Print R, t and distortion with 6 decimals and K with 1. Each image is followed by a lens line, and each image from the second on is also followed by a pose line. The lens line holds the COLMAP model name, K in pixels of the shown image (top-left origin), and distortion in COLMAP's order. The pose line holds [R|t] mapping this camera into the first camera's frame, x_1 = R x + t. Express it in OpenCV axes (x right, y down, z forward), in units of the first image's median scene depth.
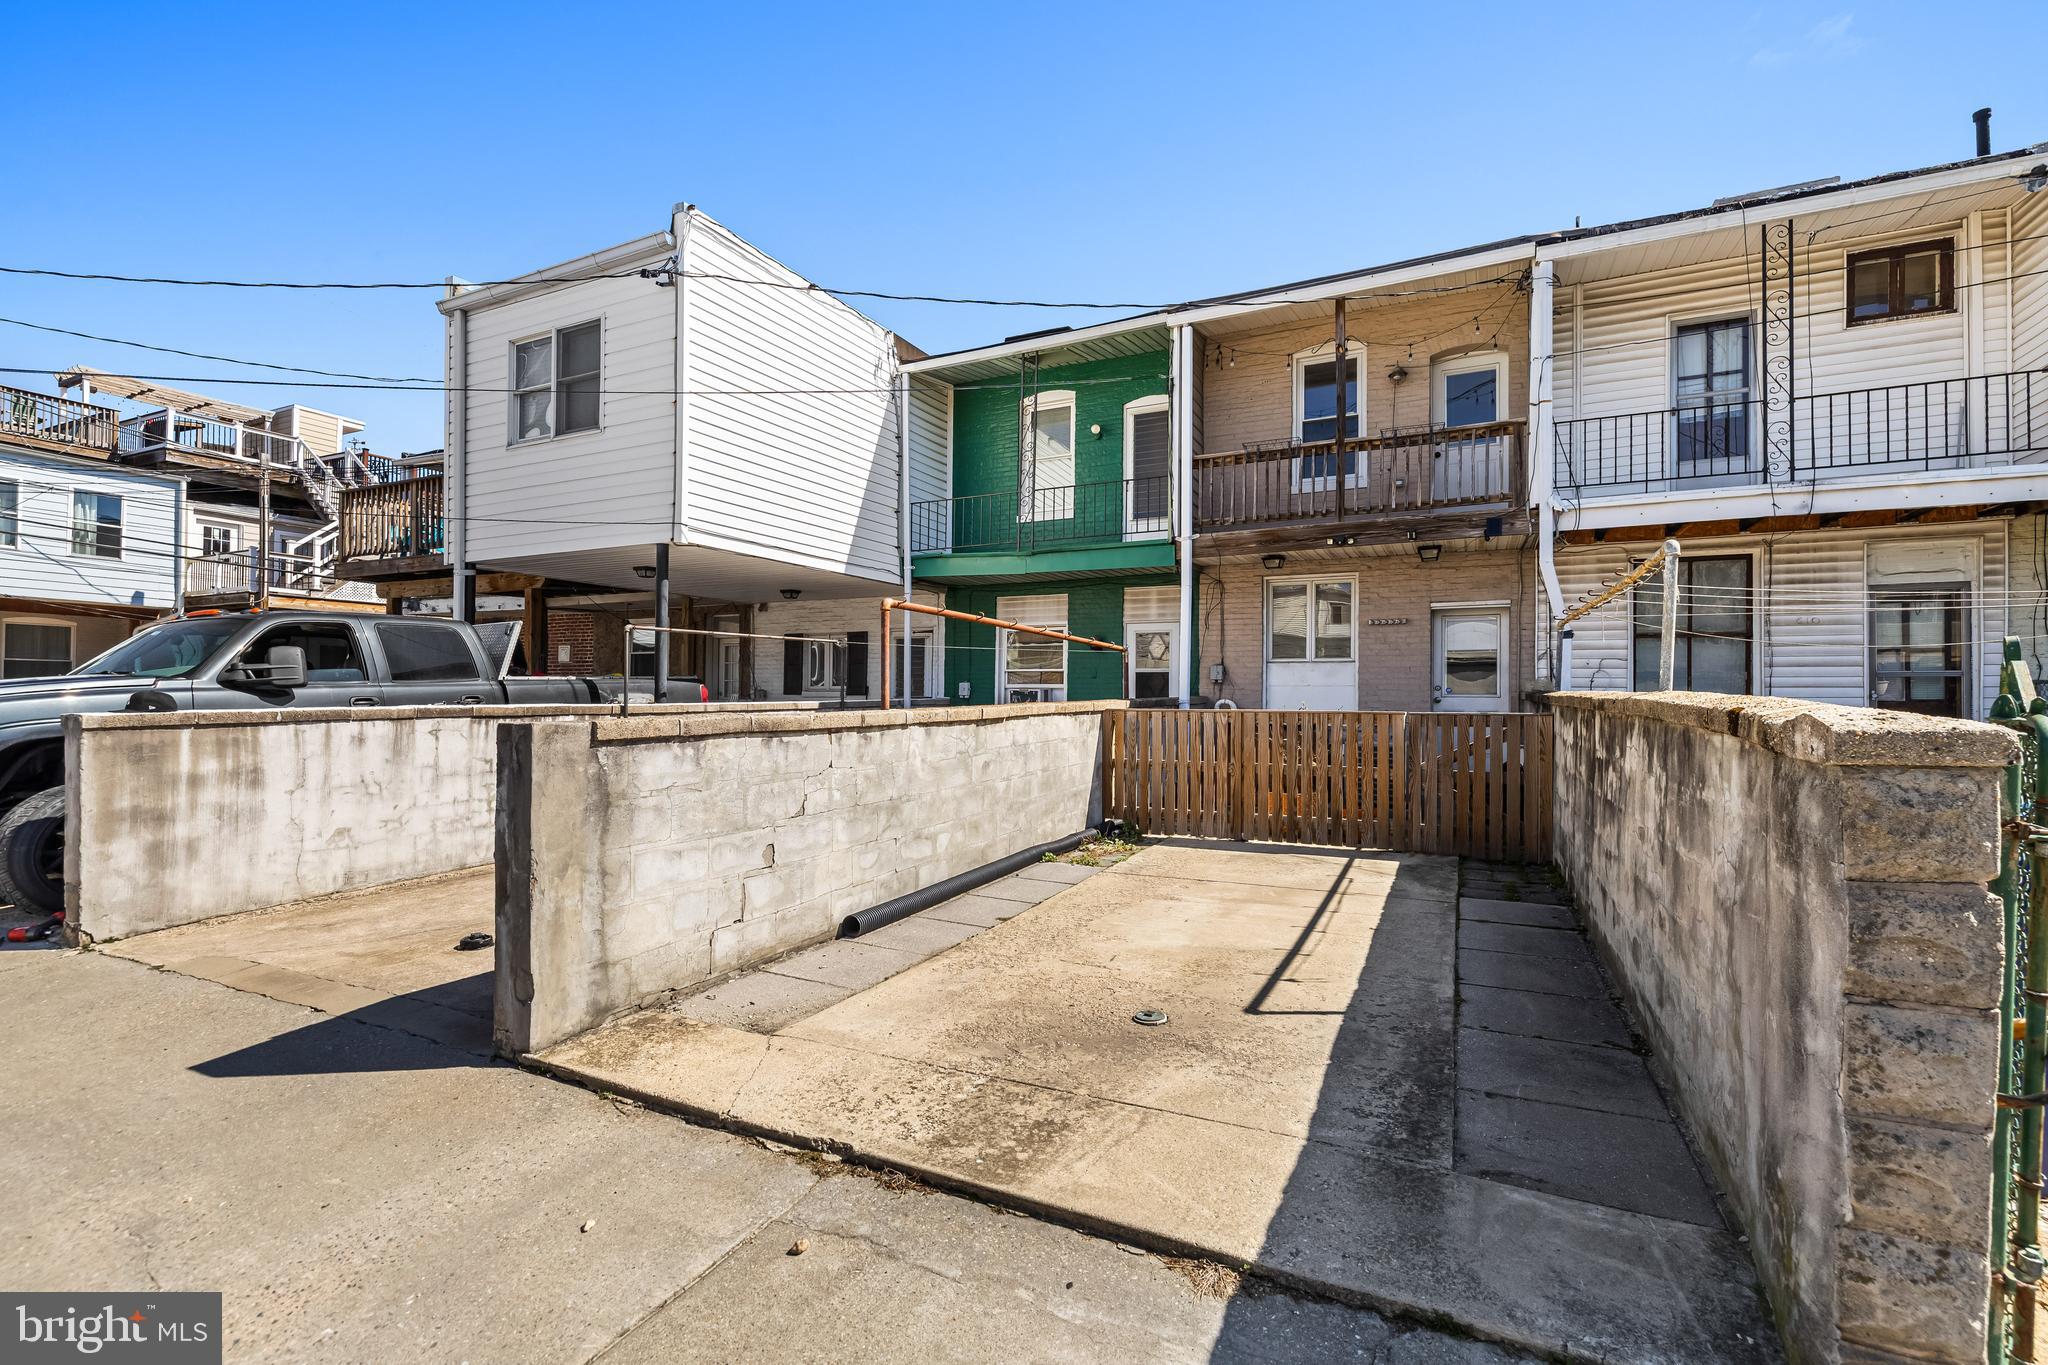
lens RADIAL K [[877.0, 0, 1018.1], [0, 877.0, 697.0], [0, 0, 1]] dist [0.000683, 0.000912]
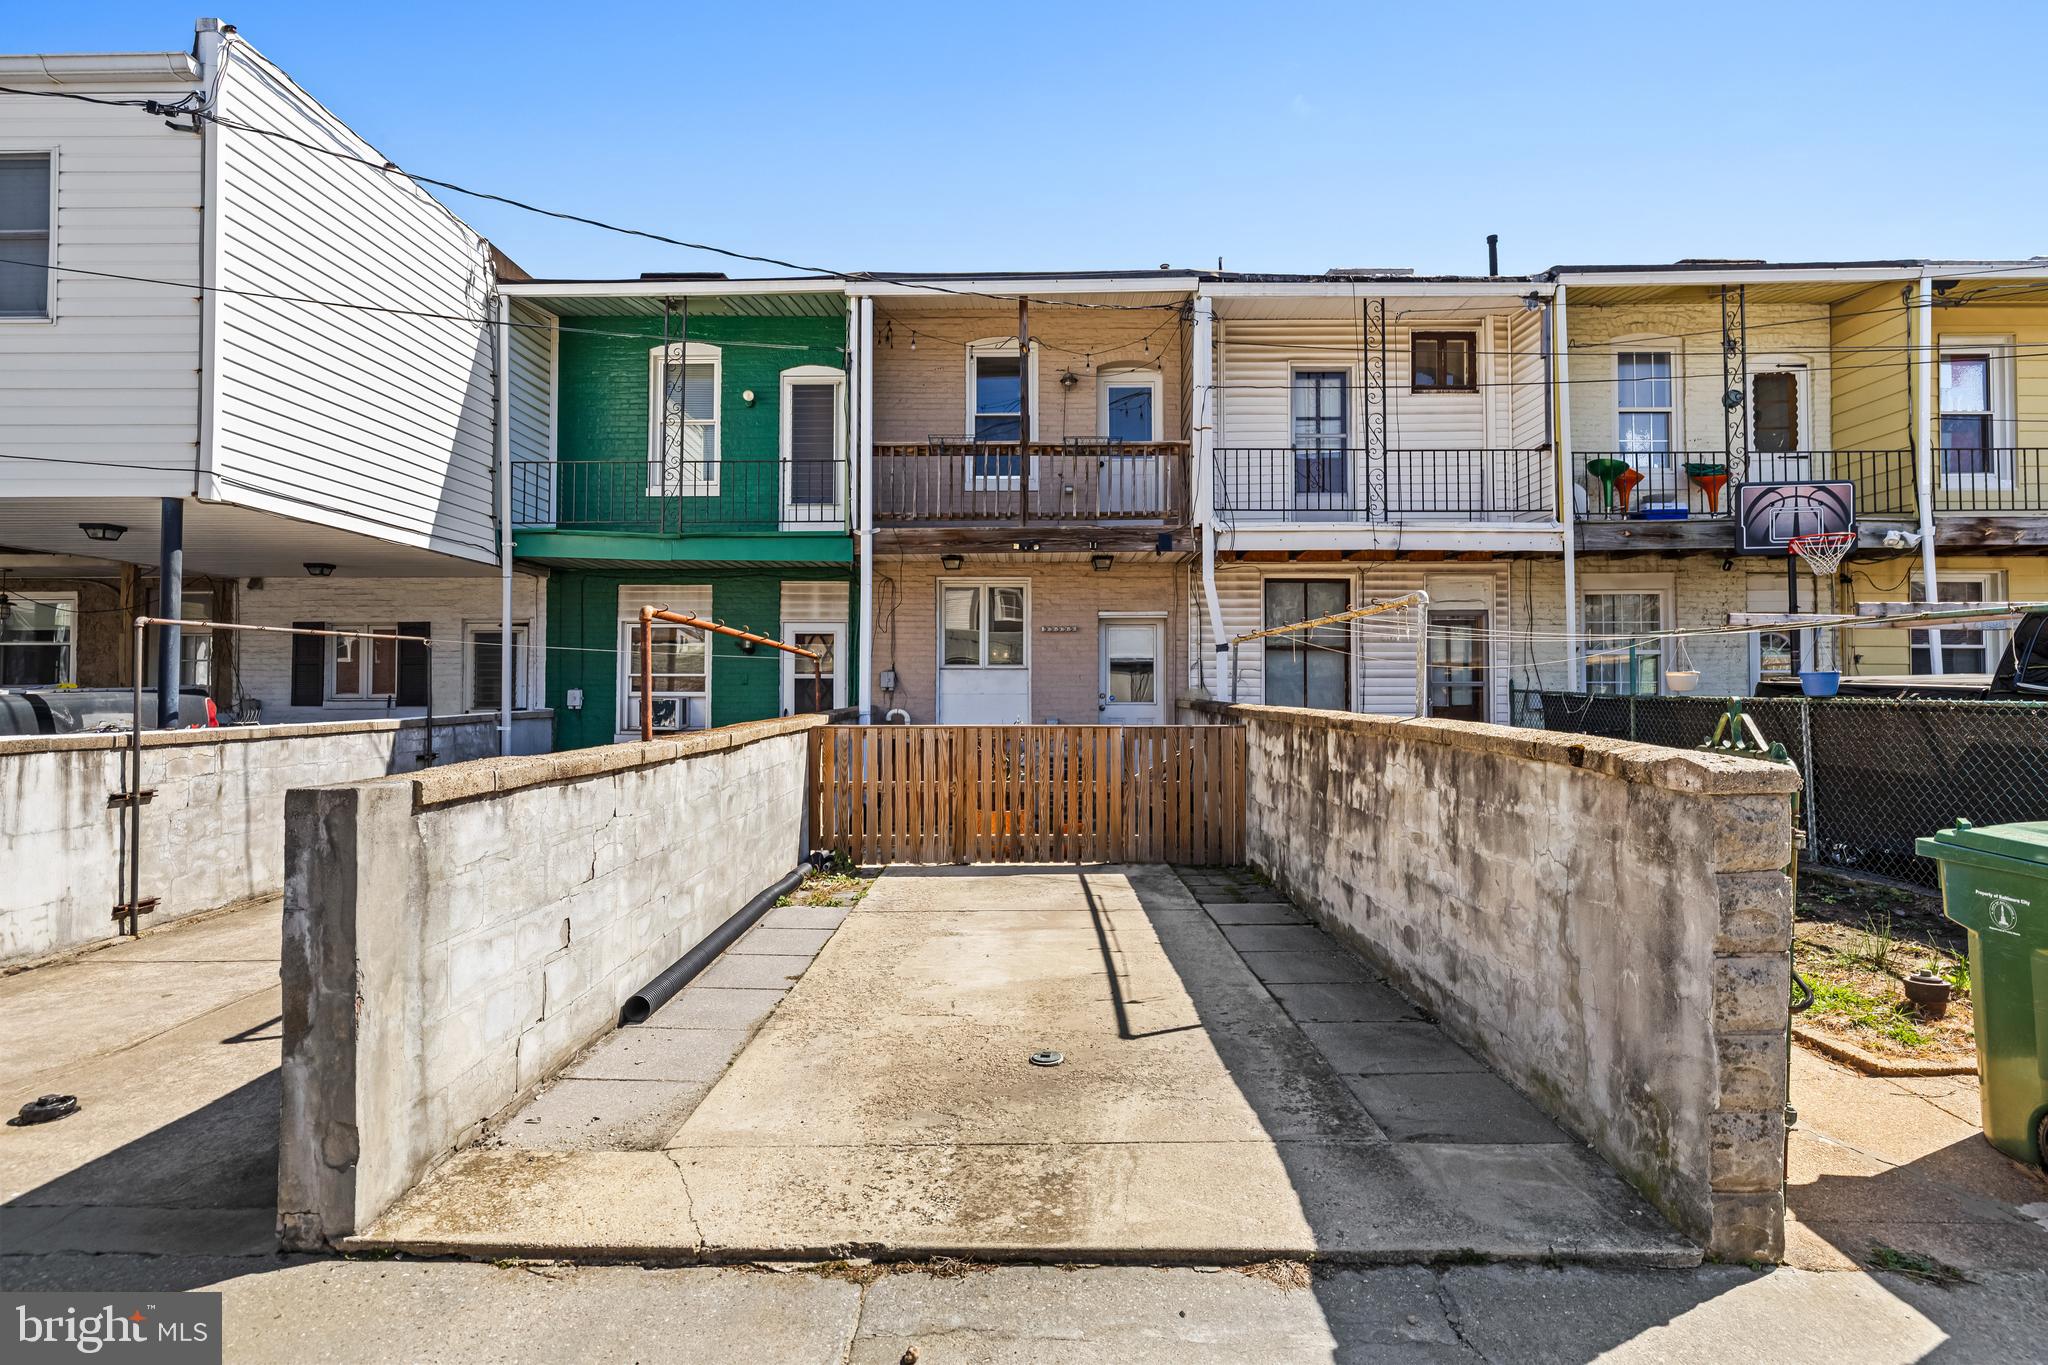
lens RADIAL K [[1003.8, 0, 1020.6], [0, 1003.8, 688.7], [0, 0, 1]] dist [-0.005307, 0.003879]
pose [[0.904966, -0.001143, 0.425482, -0.260287], [0.004555, 0.999965, -0.007001, -0.029516], [-0.425459, 0.008274, 0.904940, -0.004449]]
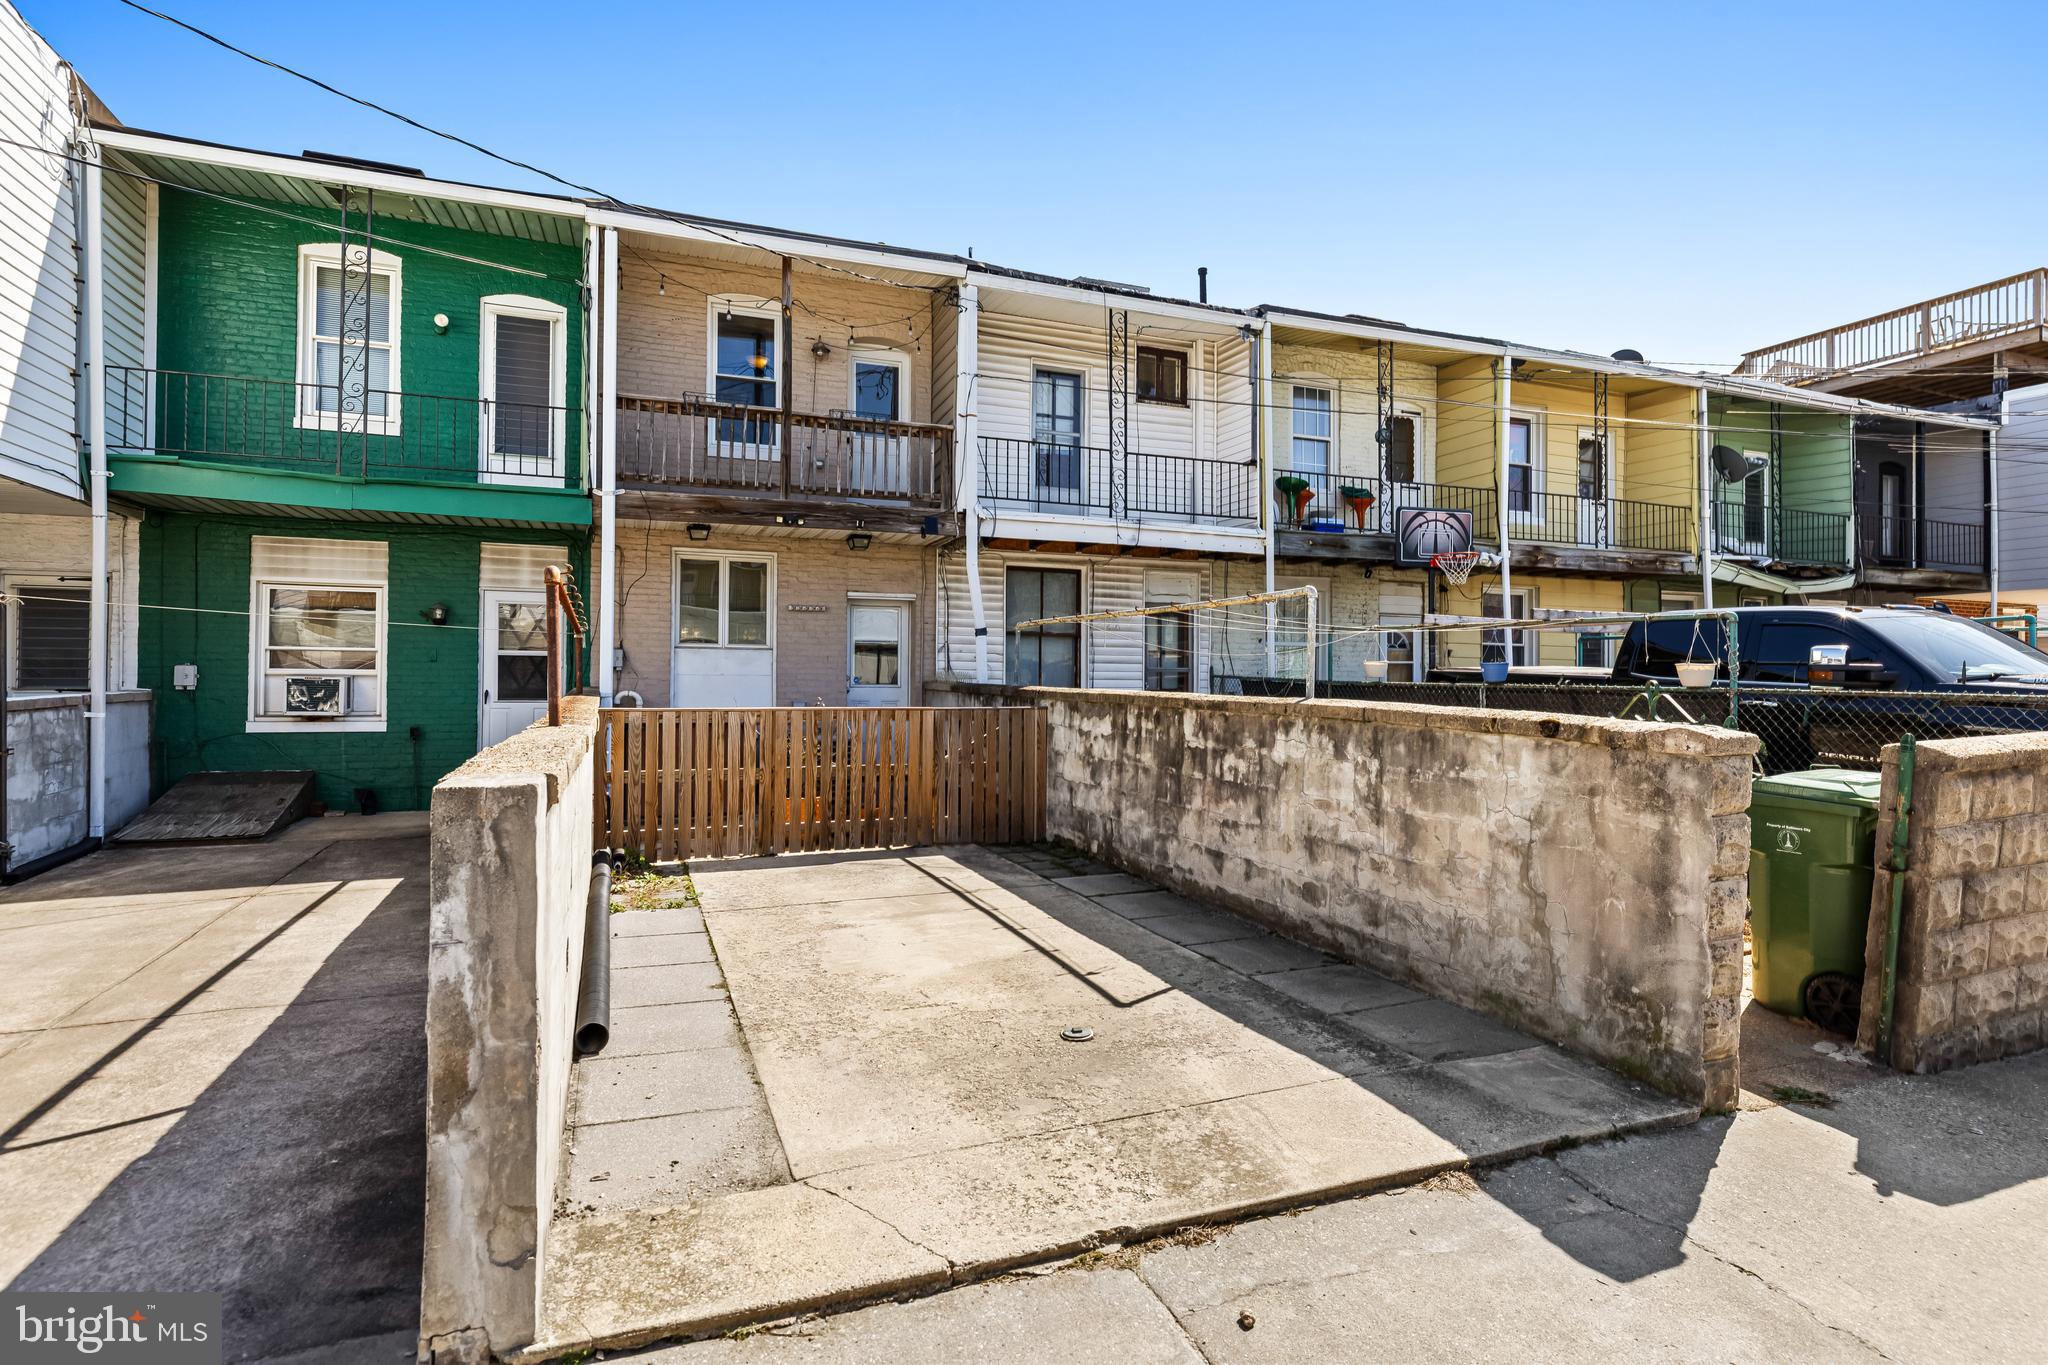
lens RADIAL K [[1003.8, 0, 1042.2], [0, 1003.8, 687.3], [0, 0, 1]] dist [-0.005307, 0.003879]
pose [[0.685166, -0.004189, 0.728375, -0.518803], [-0.002817, 0.999961, 0.008401, -0.026860], [-0.728382, -0.007808, 0.685127, 0.187209]]
